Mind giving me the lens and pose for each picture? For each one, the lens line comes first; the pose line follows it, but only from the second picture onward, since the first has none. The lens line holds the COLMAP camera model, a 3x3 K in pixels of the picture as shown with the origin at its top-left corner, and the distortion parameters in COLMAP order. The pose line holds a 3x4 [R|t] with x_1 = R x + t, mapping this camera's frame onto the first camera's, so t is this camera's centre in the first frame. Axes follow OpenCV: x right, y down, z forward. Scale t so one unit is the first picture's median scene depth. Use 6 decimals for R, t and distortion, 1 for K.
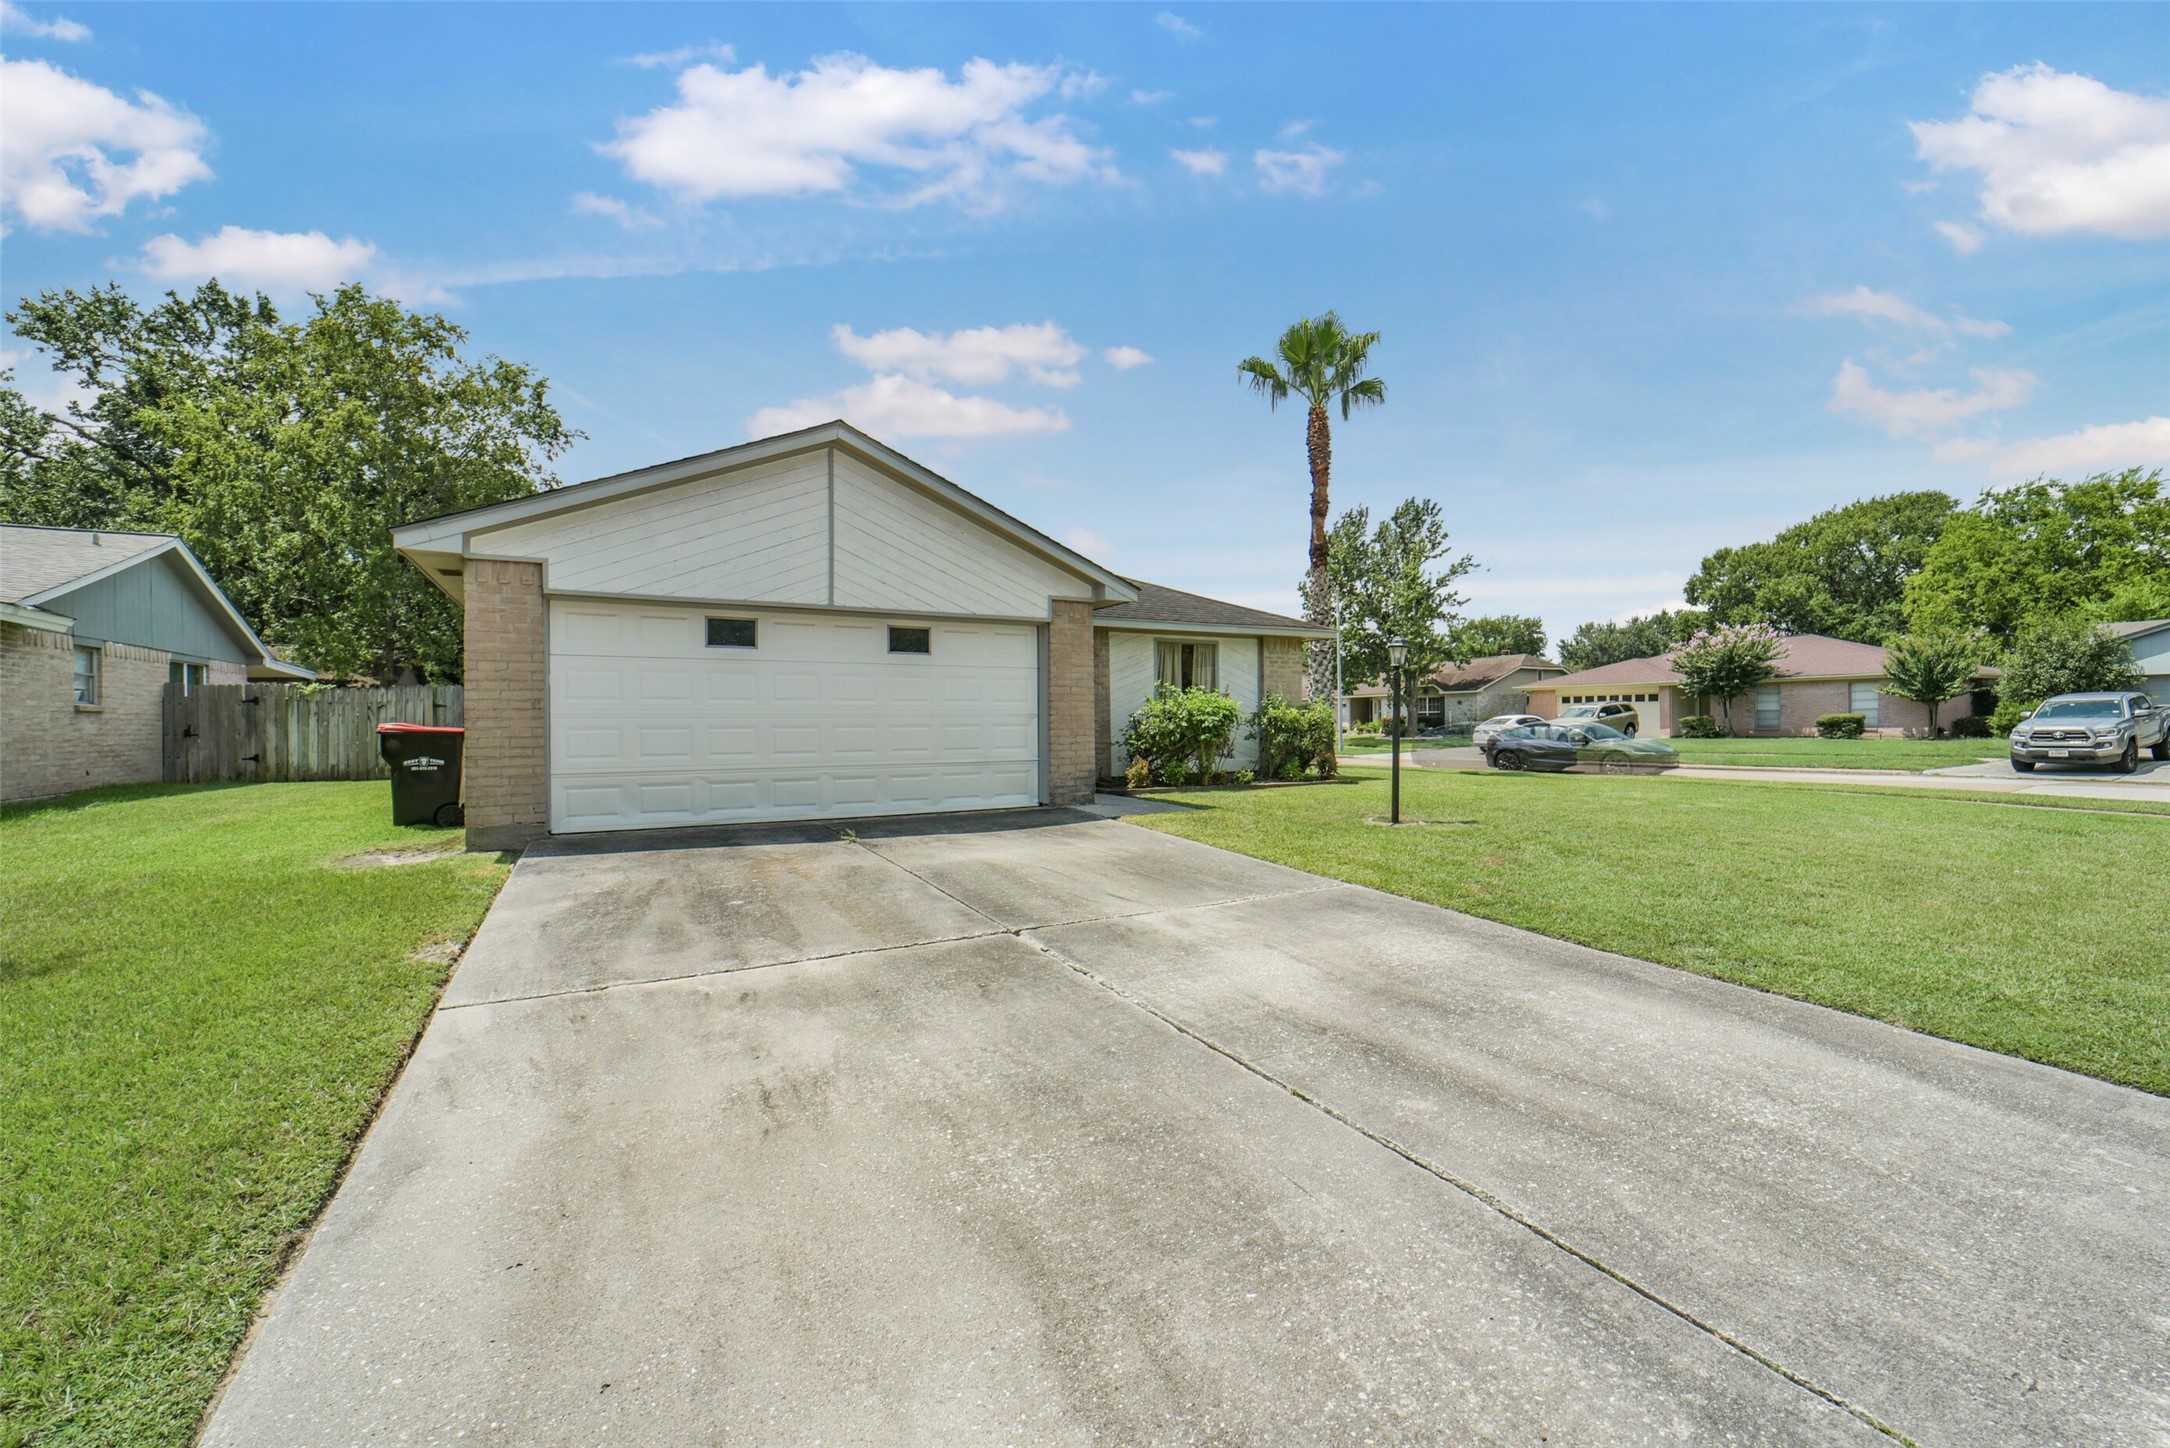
lens RADIAL K [[871.2, 0, 1076.6], [0, 871.2, 723.7], [0, 0, 1]] dist [-0.010157, 0.001027]
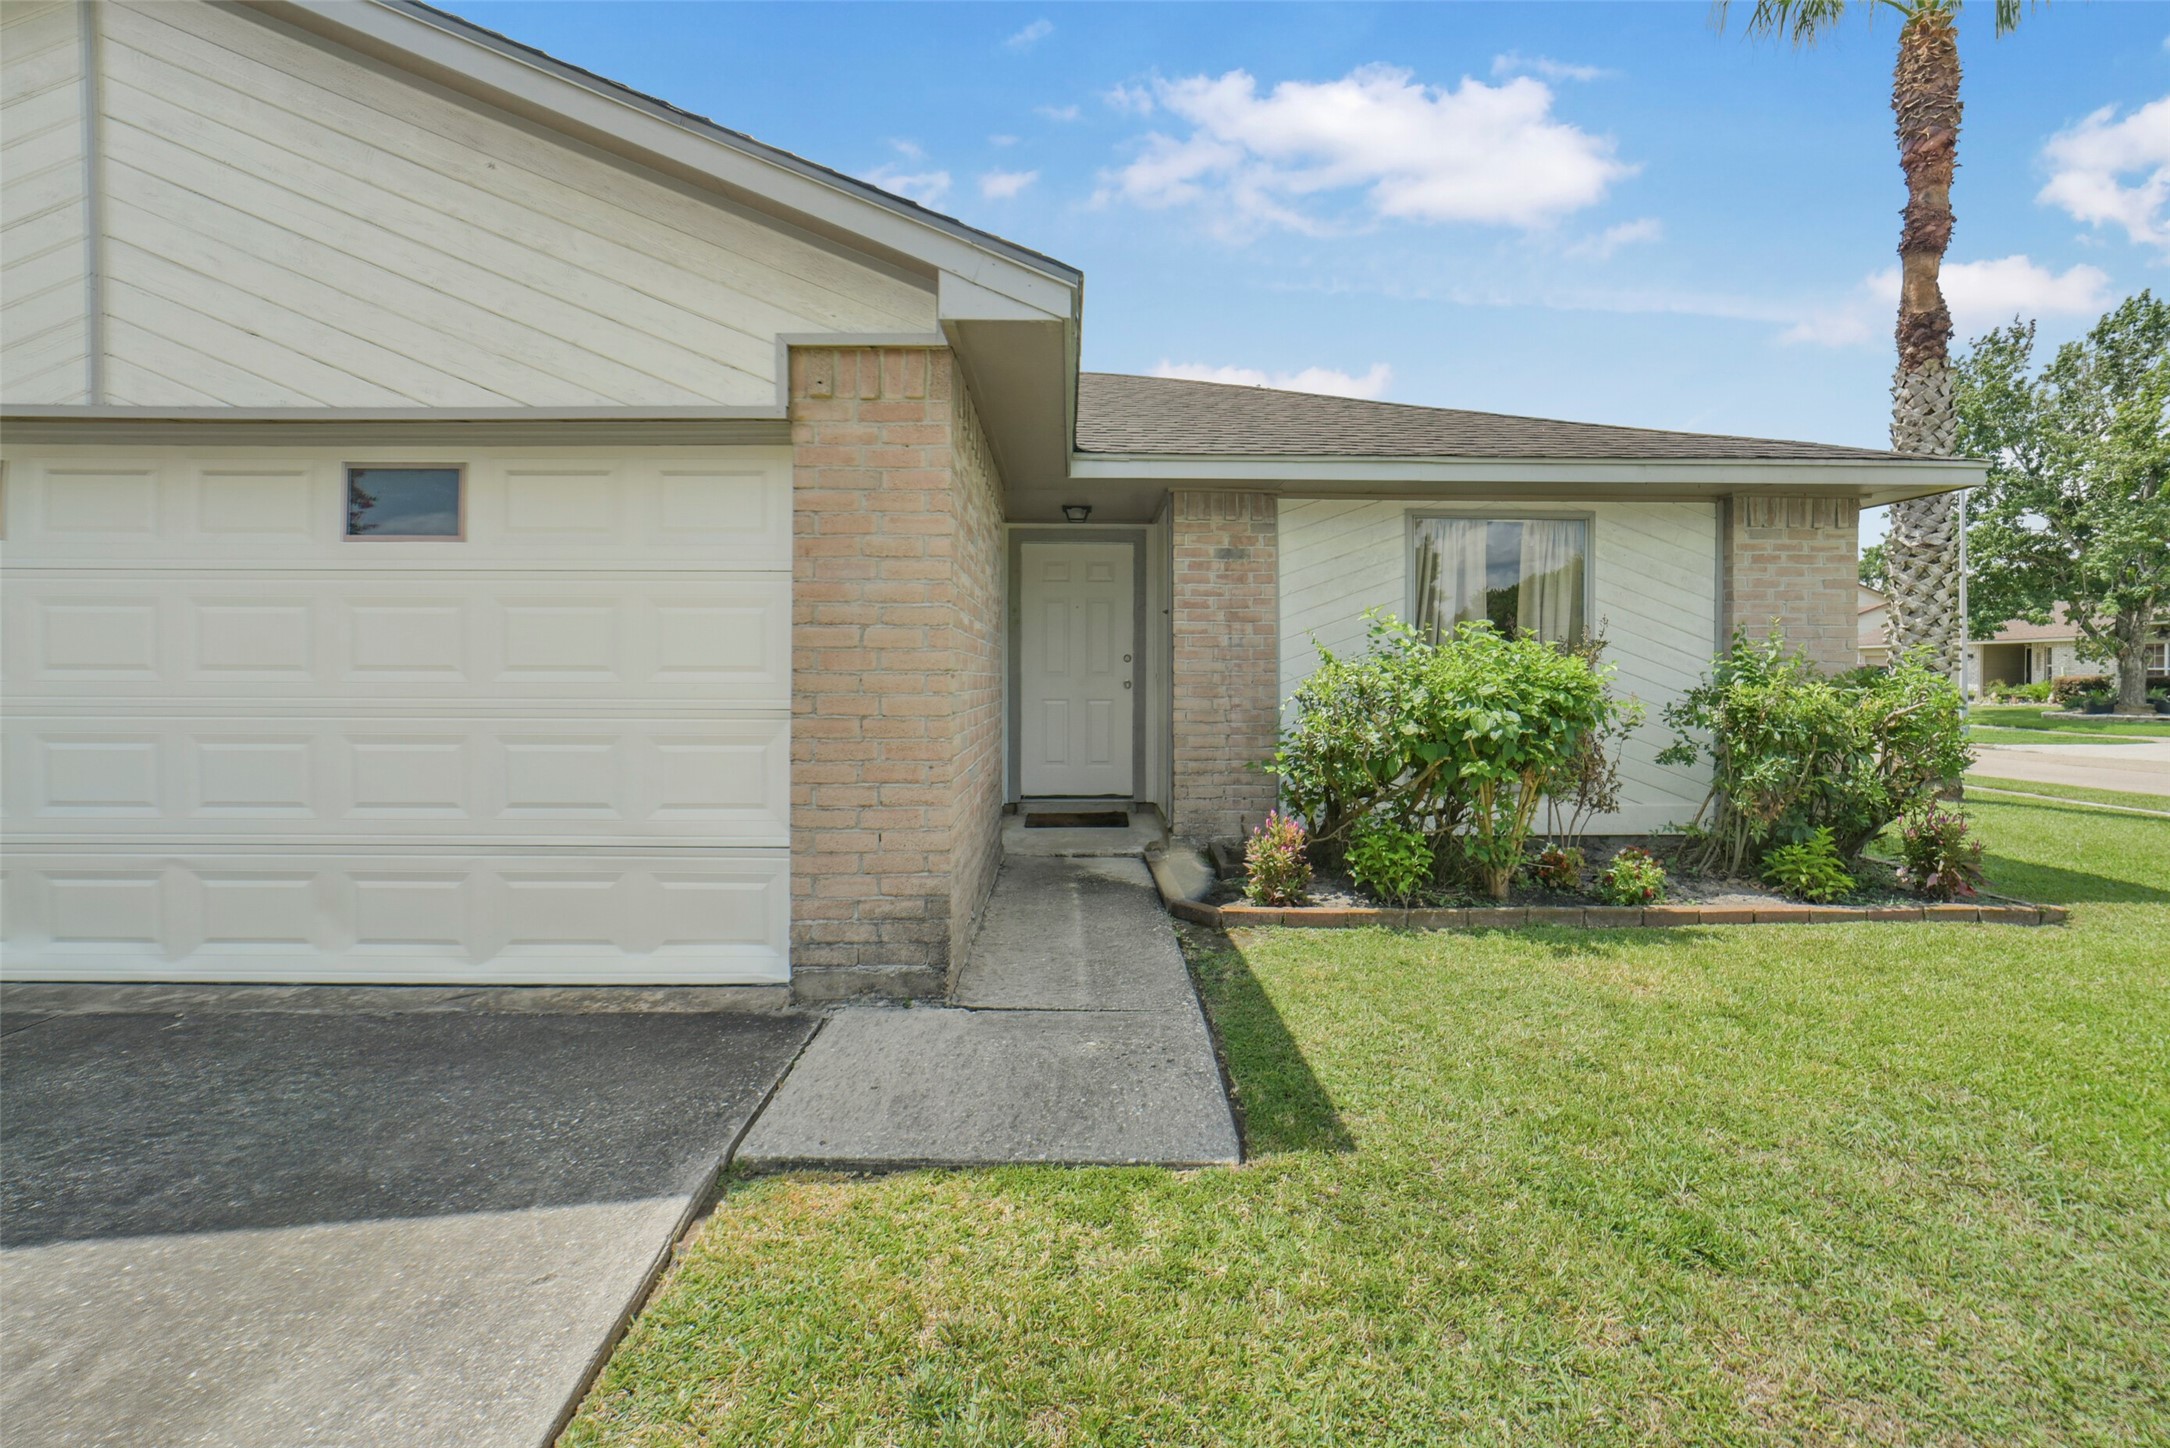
lens RADIAL K [[871.2, 0, 1081.9], [0, 871.2, 679.9], [0, 0, 1]] dist [-0.010157, 0.001027]
pose [[0.879042, 0.015796, -0.476483, 0.145505], [-0.010748, 0.999854, 0.013317, -0.019014], [0.476624, -0.006585, 0.879083, 0.522147]]
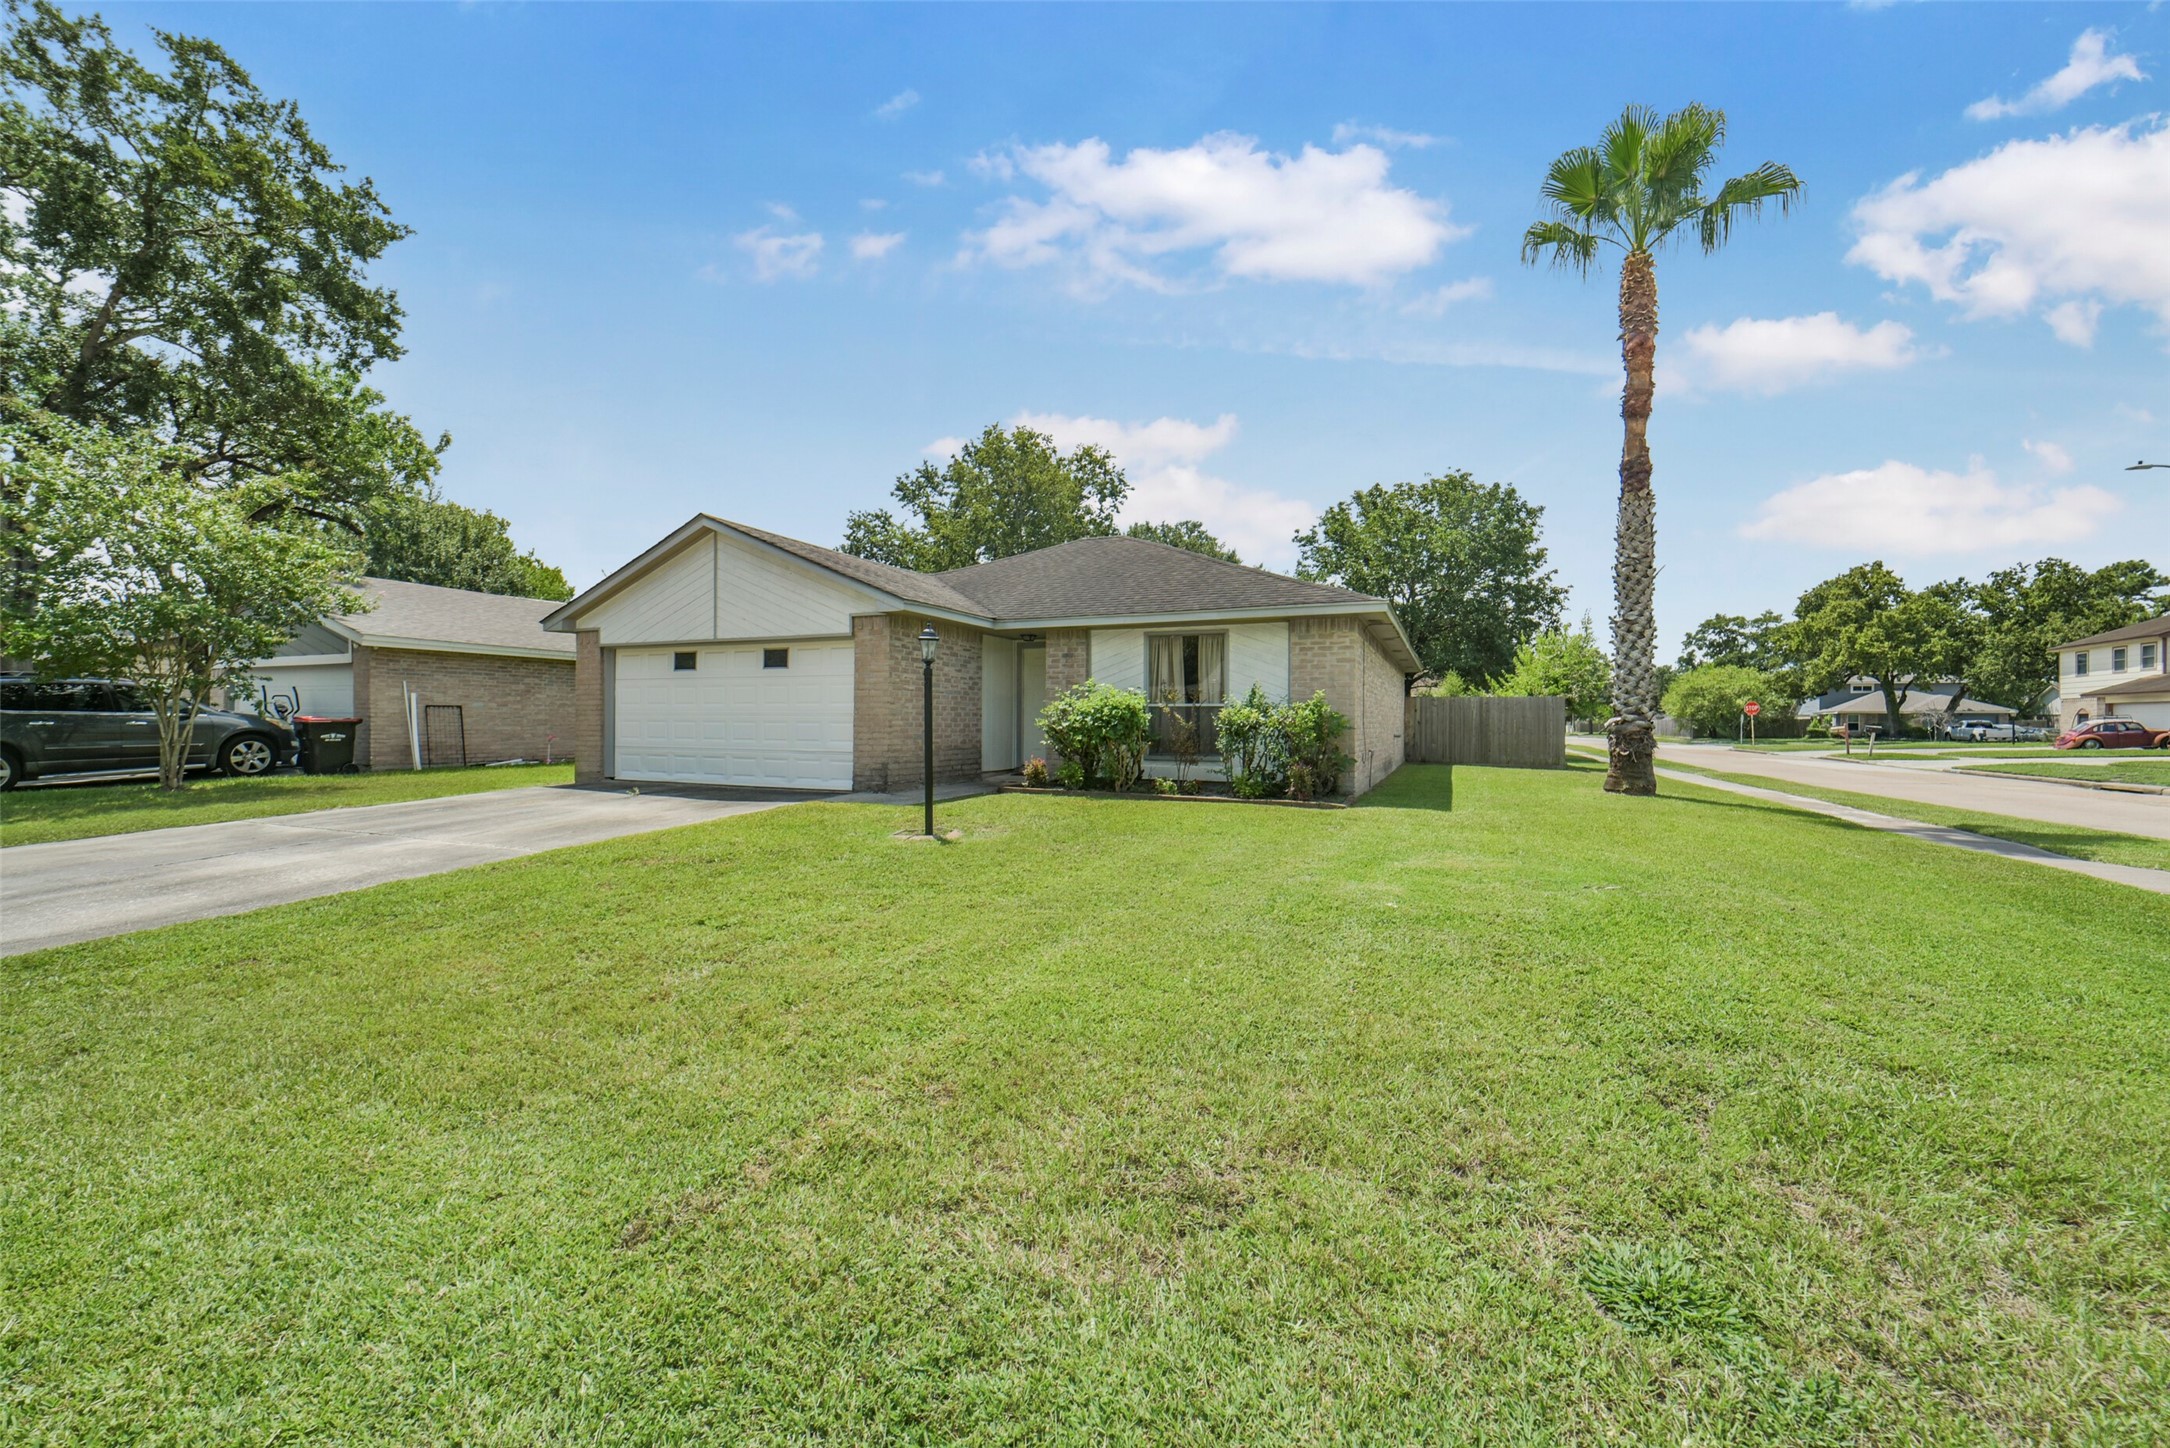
lens RADIAL K [[871.2, 0, 1084.8], [0, 871.2, 722.5], [0, 0, 1]] dist [-0.010157, 0.001027]
pose [[0.609748, 0.009675, -0.792536, 0.748516], [-0.010751, 0.999934, 0.003936, -0.004333], [0.792523, 0.006121, 0.609812, 0.356172]]
